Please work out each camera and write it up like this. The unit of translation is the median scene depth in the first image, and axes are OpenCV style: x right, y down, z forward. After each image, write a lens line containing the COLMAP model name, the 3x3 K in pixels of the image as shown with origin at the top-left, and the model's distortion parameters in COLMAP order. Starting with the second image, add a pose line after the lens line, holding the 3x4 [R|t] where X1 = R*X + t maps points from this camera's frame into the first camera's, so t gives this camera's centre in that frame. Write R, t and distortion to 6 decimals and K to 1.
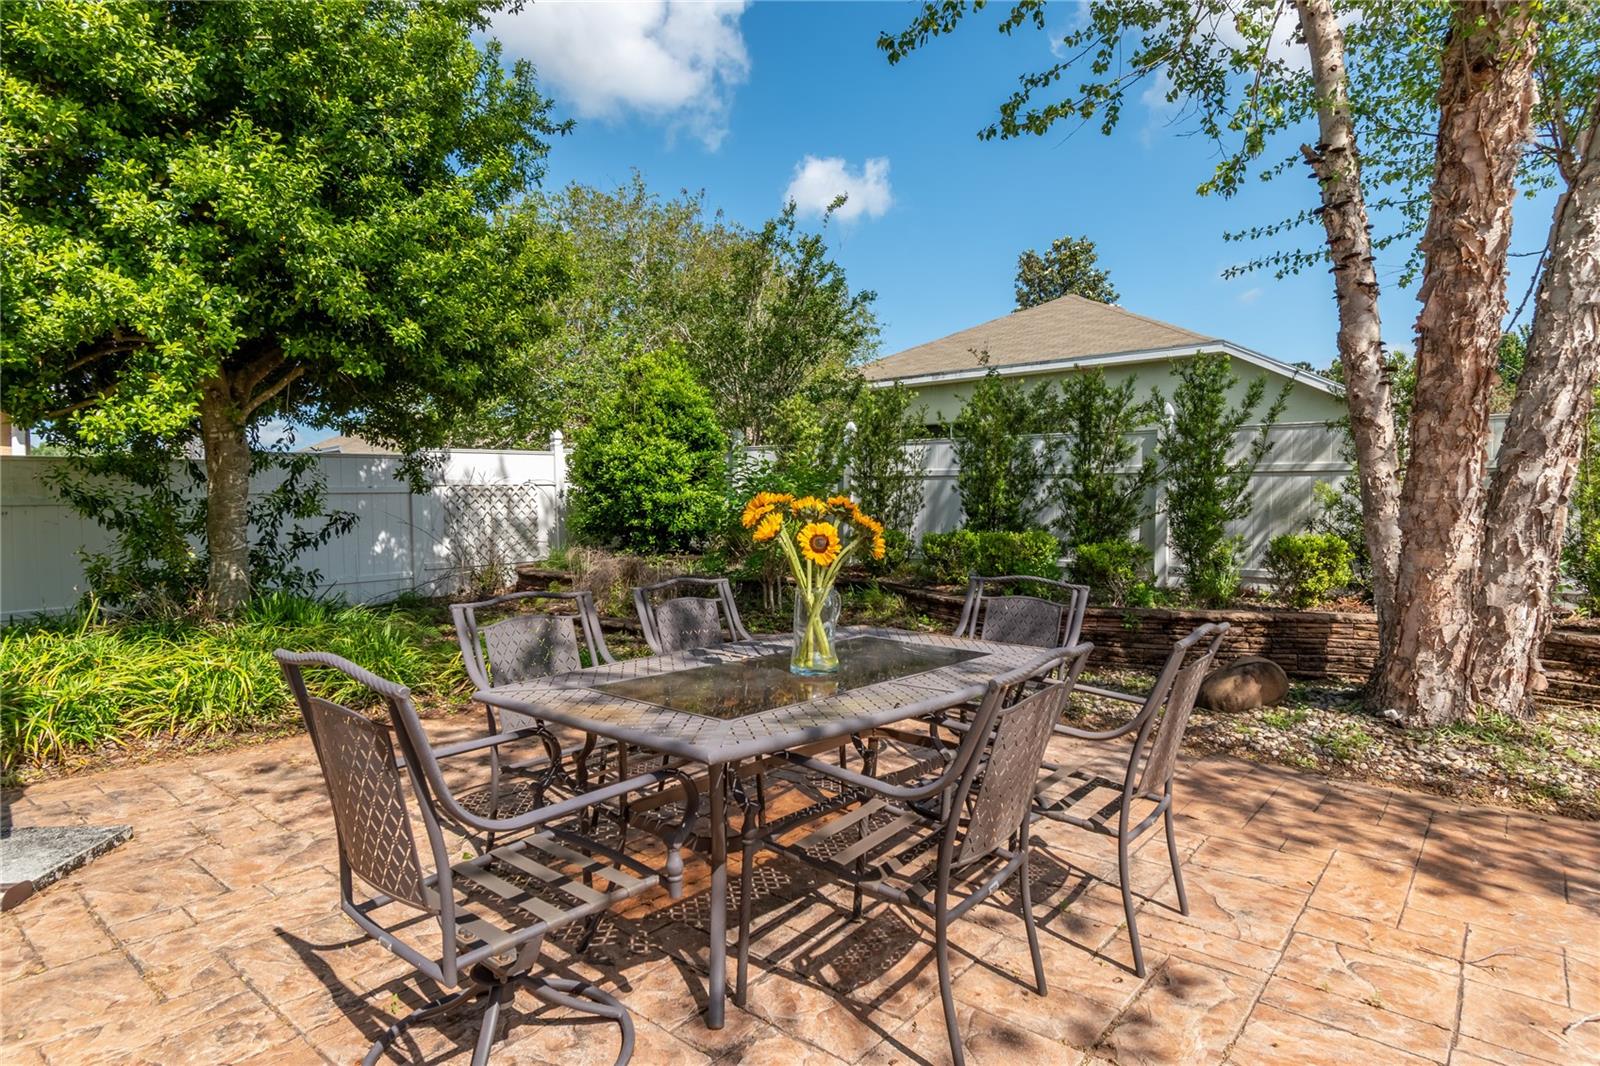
lens RADIAL K [[883.1, 0, 799.6], [0, 883.1, 514.0], [0, 0, 1]] dist [-0.001425, -0.000050]
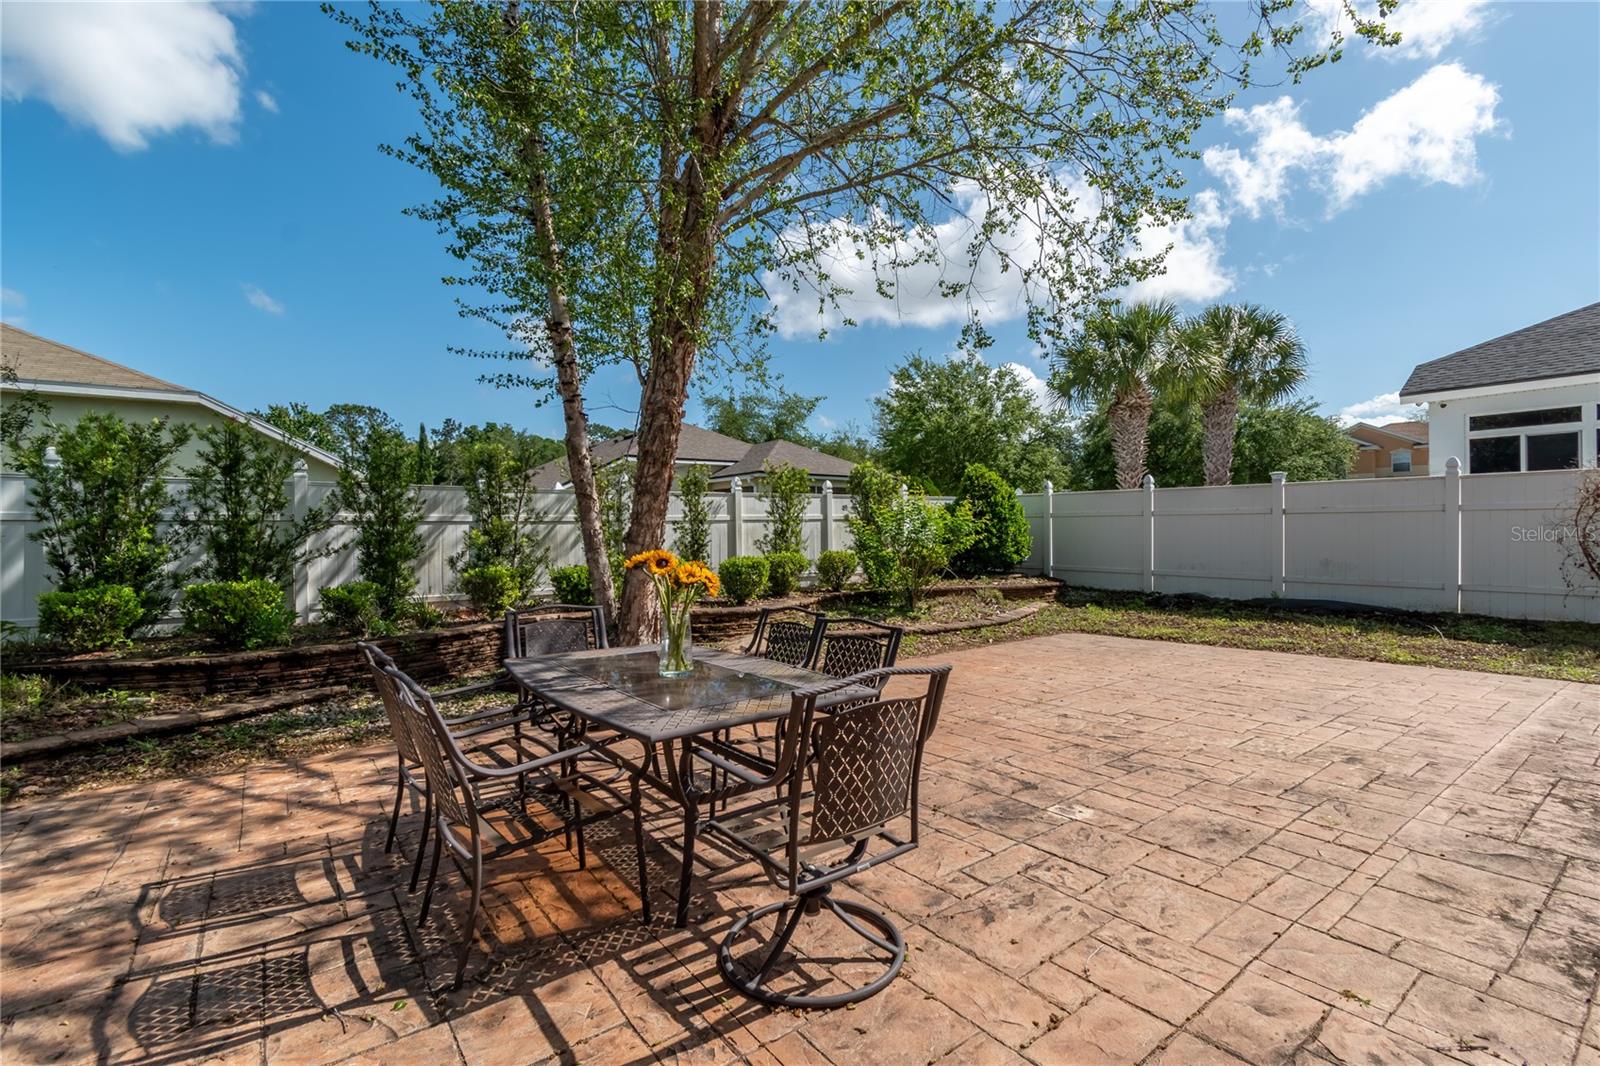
lens RADIAL K [[710.1, 0, 818.3], [0, 710.1, 538.3], [0, 0, 1]] dist [0.002376, -0.000078]
pose [[0.213346, -0.012865, 0.976892, -0.653192], [0.027090, 0.999607, 0.007248, -0.026511], [-0.976601, 0.024918, 0.213610, 0.329616]]
